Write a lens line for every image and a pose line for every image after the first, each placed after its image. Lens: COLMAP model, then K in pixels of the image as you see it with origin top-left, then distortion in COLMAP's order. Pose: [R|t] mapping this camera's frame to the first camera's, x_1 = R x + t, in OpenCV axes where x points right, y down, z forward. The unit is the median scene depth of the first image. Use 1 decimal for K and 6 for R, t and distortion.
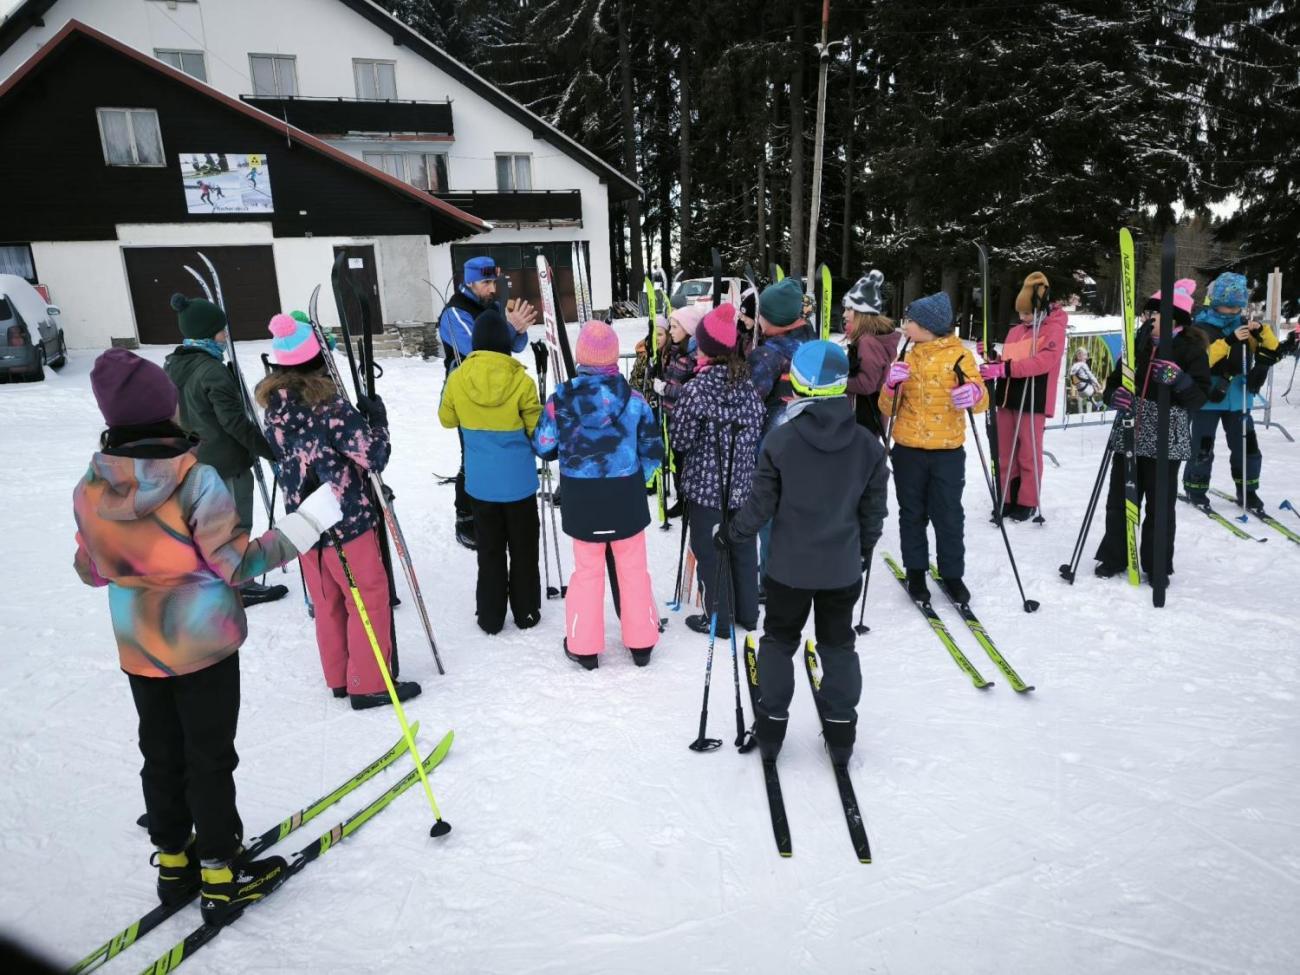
lens RADIAL K [[1121.2, 0, 655.0], [0, 1121.2, 503.6], [0, 0, 1]] dist [0.006761, -0.021494]
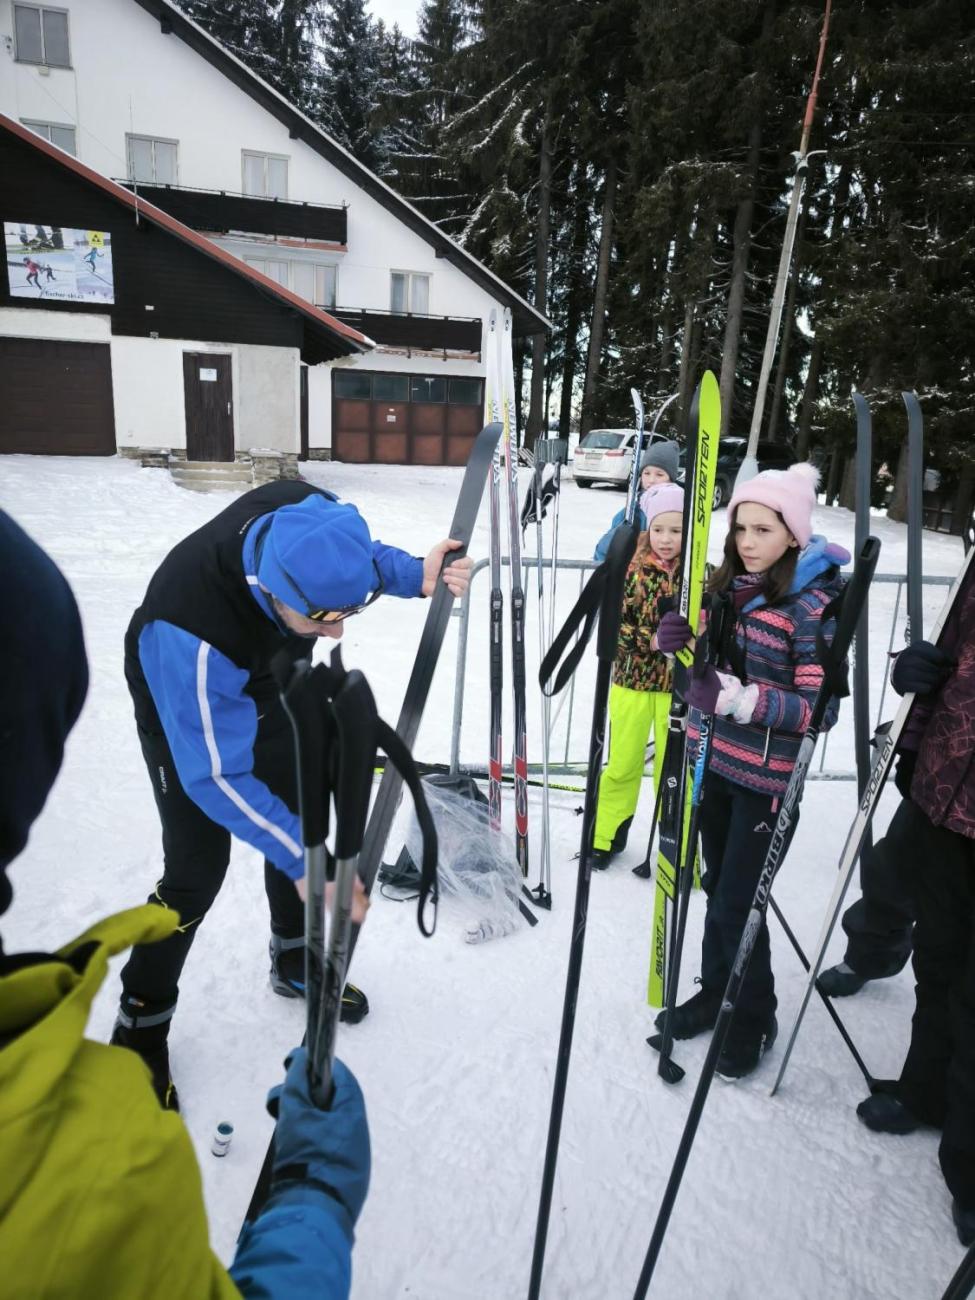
lens RADIAL K [[1121.2, 0, 464.2], [0, 1121.2, 643.3], [0, 0, 1]] dist [0.006761, -0.021494]
pose [[0.994071, 0.095829, -0.051382, -0.012037], [-0.096104, 0.995367, -0.002902, -0.022972], [0.050866, 0.007822, 0.998675, 0.130612]]
